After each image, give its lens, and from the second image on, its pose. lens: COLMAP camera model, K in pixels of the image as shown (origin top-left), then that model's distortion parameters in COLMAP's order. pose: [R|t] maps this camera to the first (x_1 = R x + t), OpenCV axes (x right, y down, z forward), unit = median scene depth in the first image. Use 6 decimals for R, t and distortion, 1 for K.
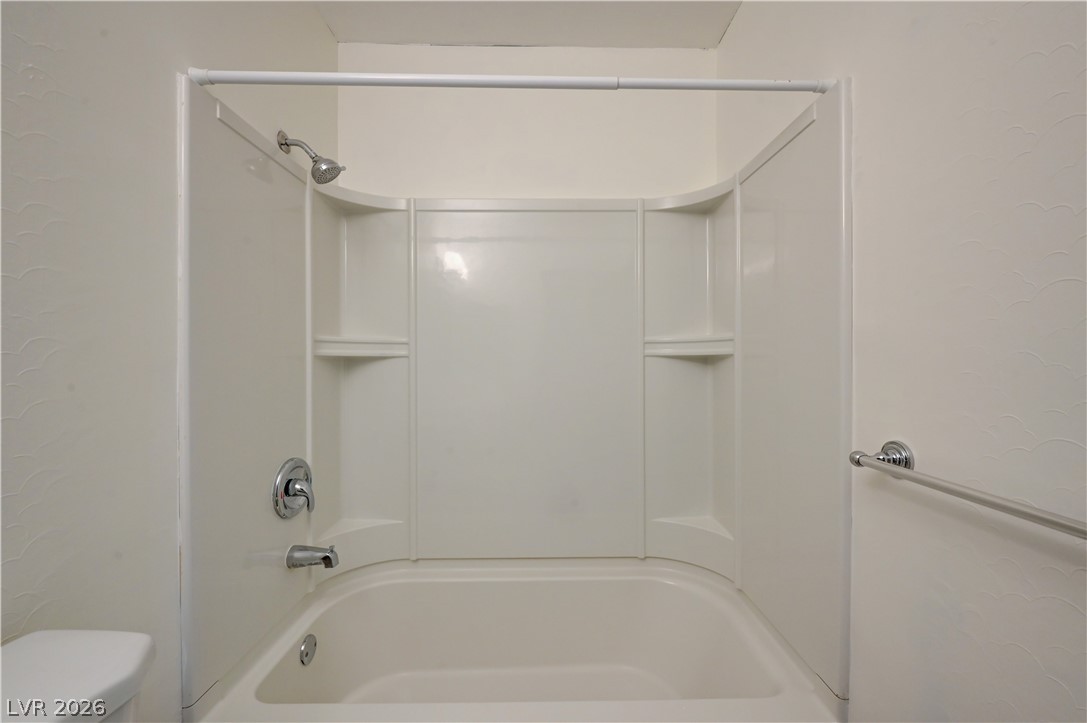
lens RADIAL K [[433.3, 0, 546.2], [0, 433.3, 362.5], [0, 0, 1]] dist [0.001232, 0.000037]
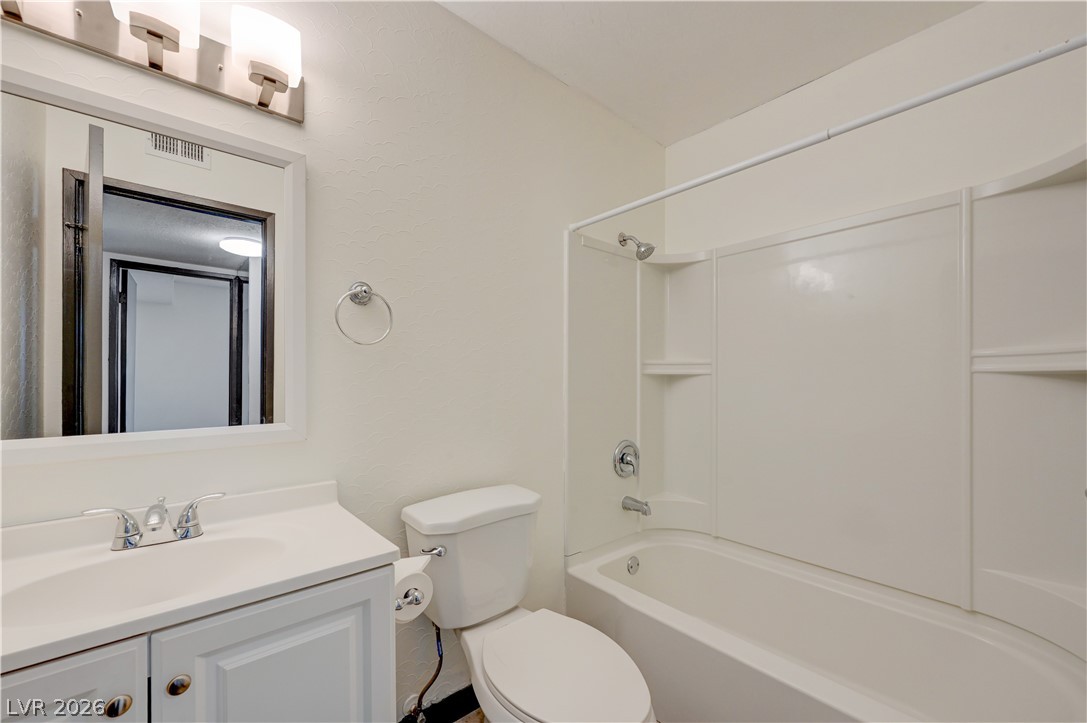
lens RADIAL K [[429.8, 0, 545.4], [0, 429.8, 376.5], [0, 0, 1]] dist [0.000578, 0.000232]
pose [[0.642557, -0.000380, -0.766238, 0.392022], [-0.003232, 0.999990, -0.003206, -0.002000], [0.766231, 0.004536, 0.642549, -0.207793]]
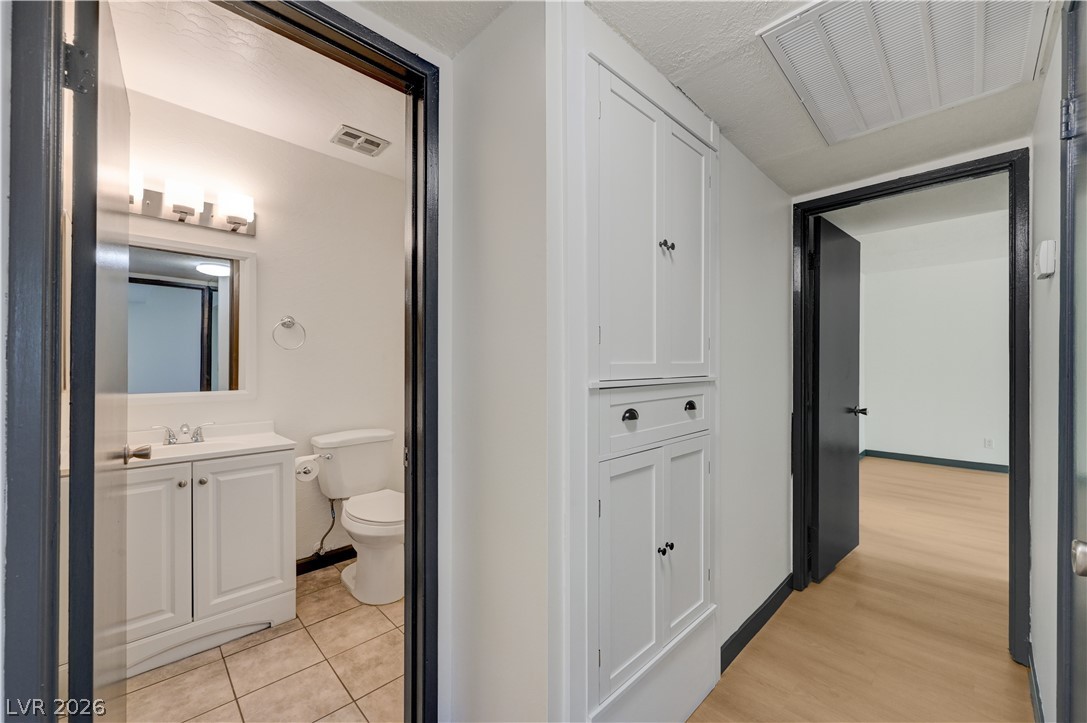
lens RADIAL K [[428.2, 0, 546.7], [0, 428.2, 365.5], [0, 0, 1]] dist [0.000626, -0.000069]
pose [[0.687844, -0.002578, -0.725854, 1.830153], [-0.001755, 0.999985, -0.005215, -0.000107], [0.725856, 0.004861, 0.687829, -0.407452]]
